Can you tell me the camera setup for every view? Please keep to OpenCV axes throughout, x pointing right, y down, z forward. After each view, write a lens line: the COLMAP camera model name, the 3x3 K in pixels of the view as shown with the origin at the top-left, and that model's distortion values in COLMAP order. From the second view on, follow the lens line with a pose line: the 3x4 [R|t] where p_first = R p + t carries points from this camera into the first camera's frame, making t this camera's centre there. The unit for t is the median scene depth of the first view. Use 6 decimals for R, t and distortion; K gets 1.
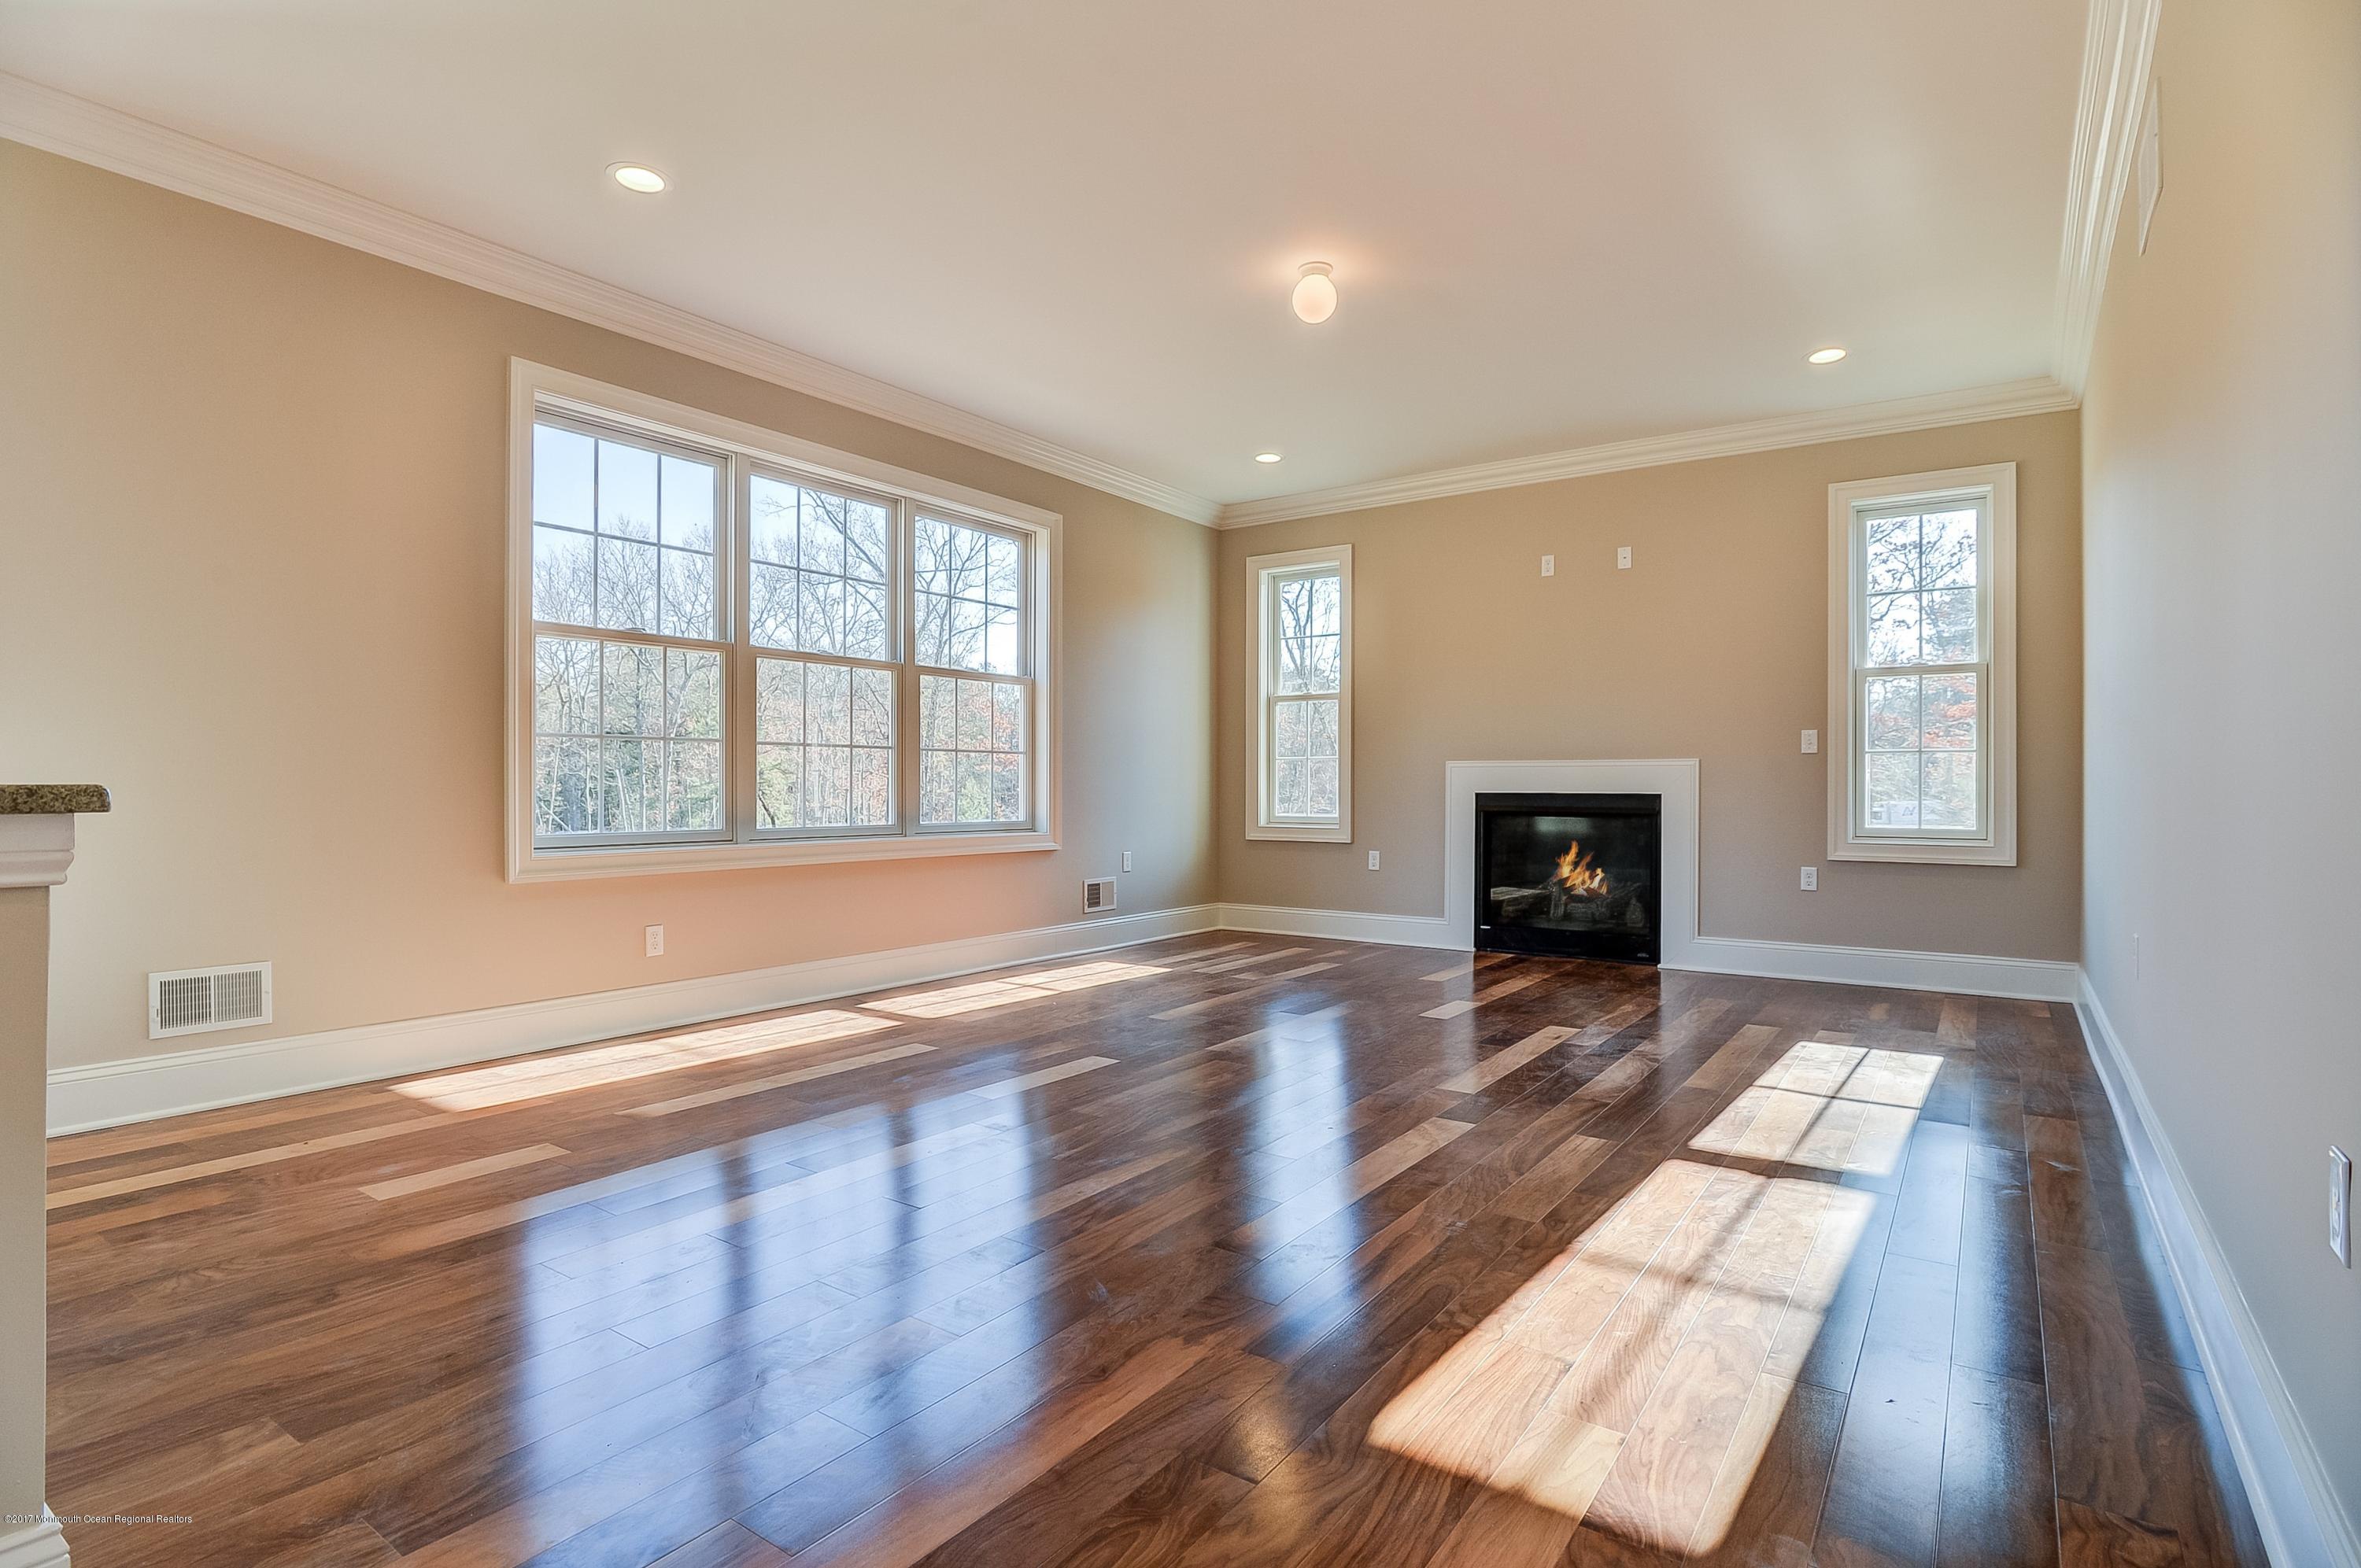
lens RADIAL K [[1160.4, 0, 1151.2], [0, 1160.4, 785.7], [0, 0, 1]] dist [-0.000771, -0.000853]
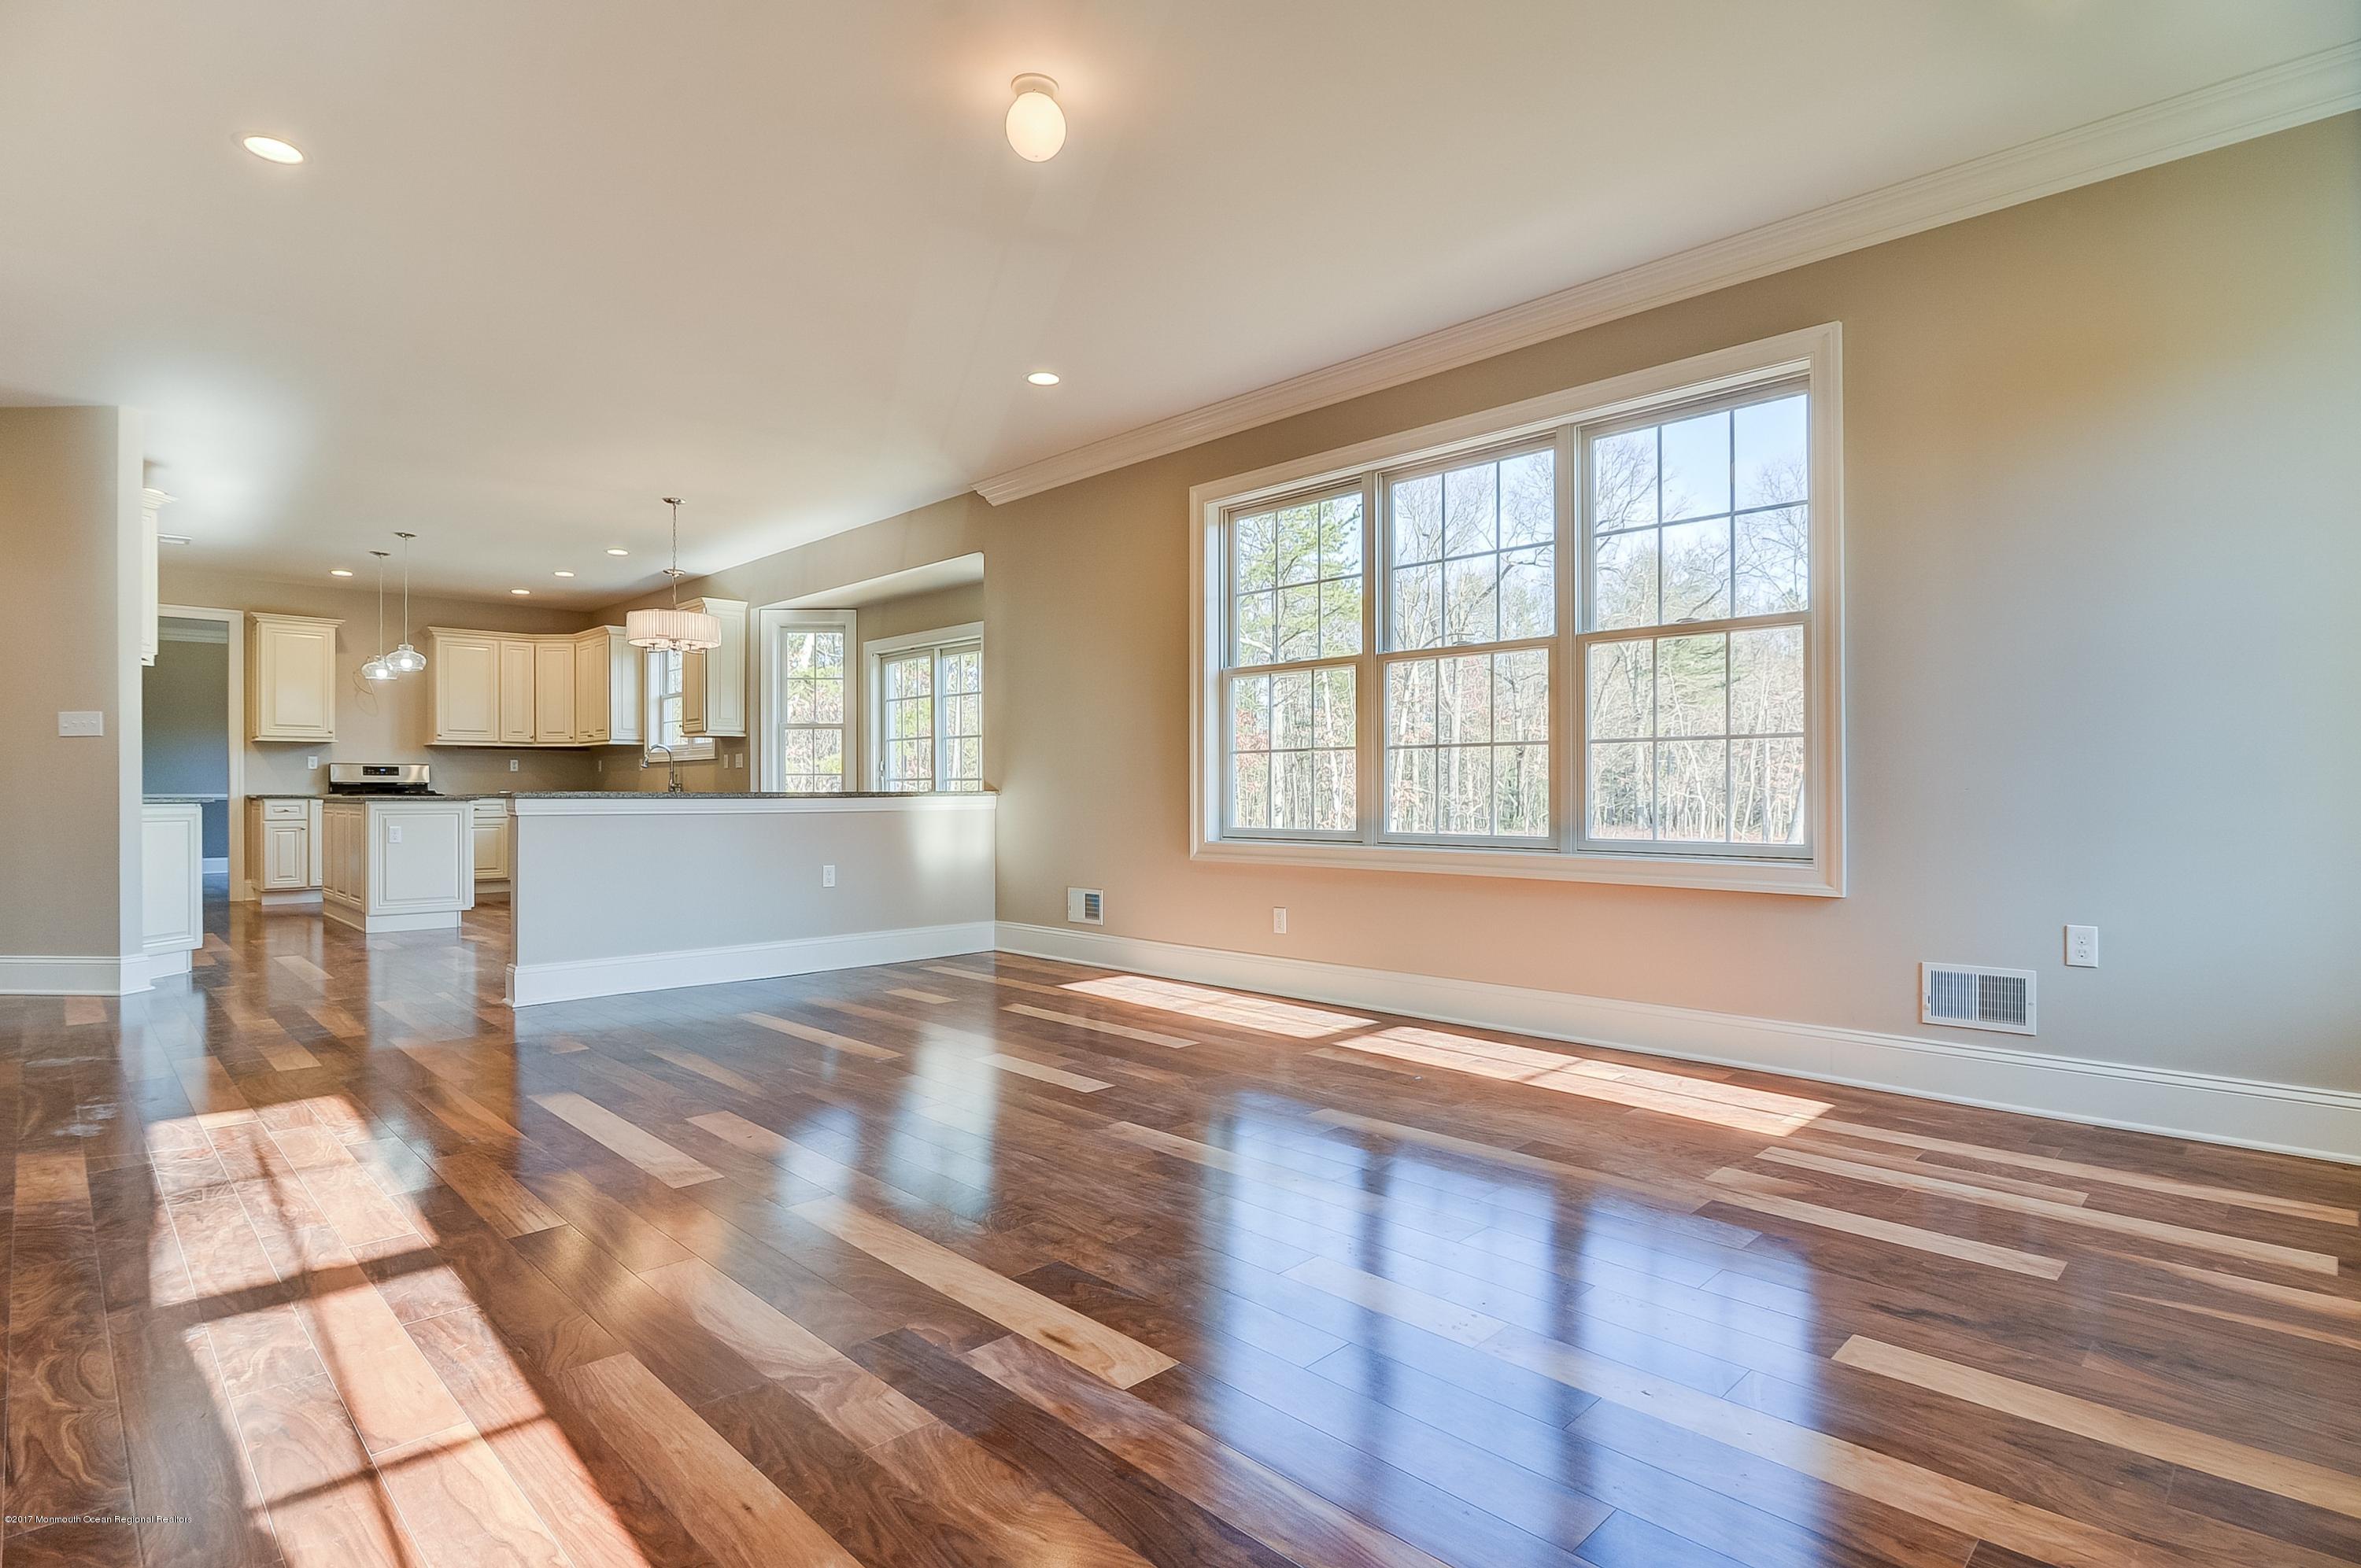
lens RADIAL K [[1160.4, 0, 1151.2], [0, 1160.4, 785.7], [0, 0, 1]] dist [-0.000771, -0.000853]
pose [[-0.162613, -0.004060, -0.986682, 0.625358], [0.003159, 0.999984, -0.004635, 0.000070], [0.986685, -0.003871, -0.162597, 0.869308]]
